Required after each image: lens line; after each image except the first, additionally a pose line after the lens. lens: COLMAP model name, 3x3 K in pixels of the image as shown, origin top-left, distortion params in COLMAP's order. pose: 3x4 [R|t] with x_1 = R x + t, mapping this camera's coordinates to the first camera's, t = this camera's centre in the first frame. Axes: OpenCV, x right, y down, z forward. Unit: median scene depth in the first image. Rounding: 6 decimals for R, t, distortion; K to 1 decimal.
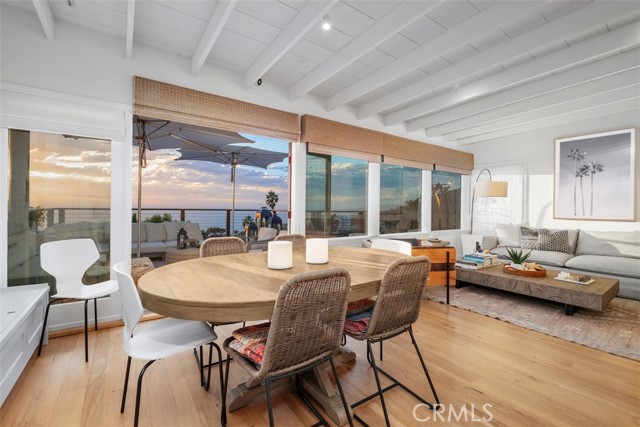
lens RADIAL K [[280.3, 0, 326.3], [0, 280.3, 212.8], [0, 0, 1]] dist [-0.006458, -0.001154]
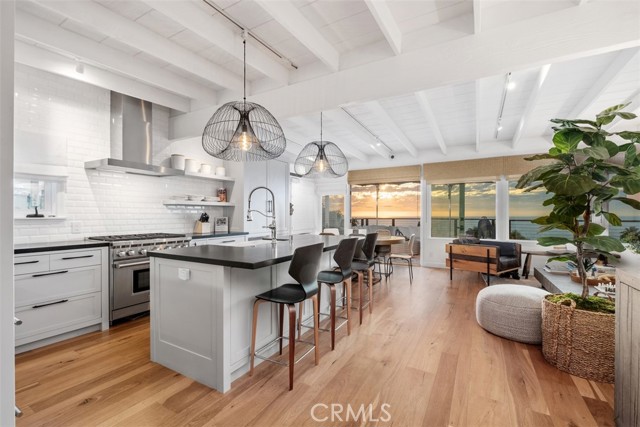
lens RADIAL K [[280.3, 0, 318.3], [0, 280.3, 214.3], [0, 0, 1]] dist [-0.006458, -0.001154]
pose [[0.405628, -0.015346, -0.913910, 0.949116], [-0.007435, 0.999771, -0.020087, -0.001510], [0.914008, 0.014943, 0.405420, -0.239489]]
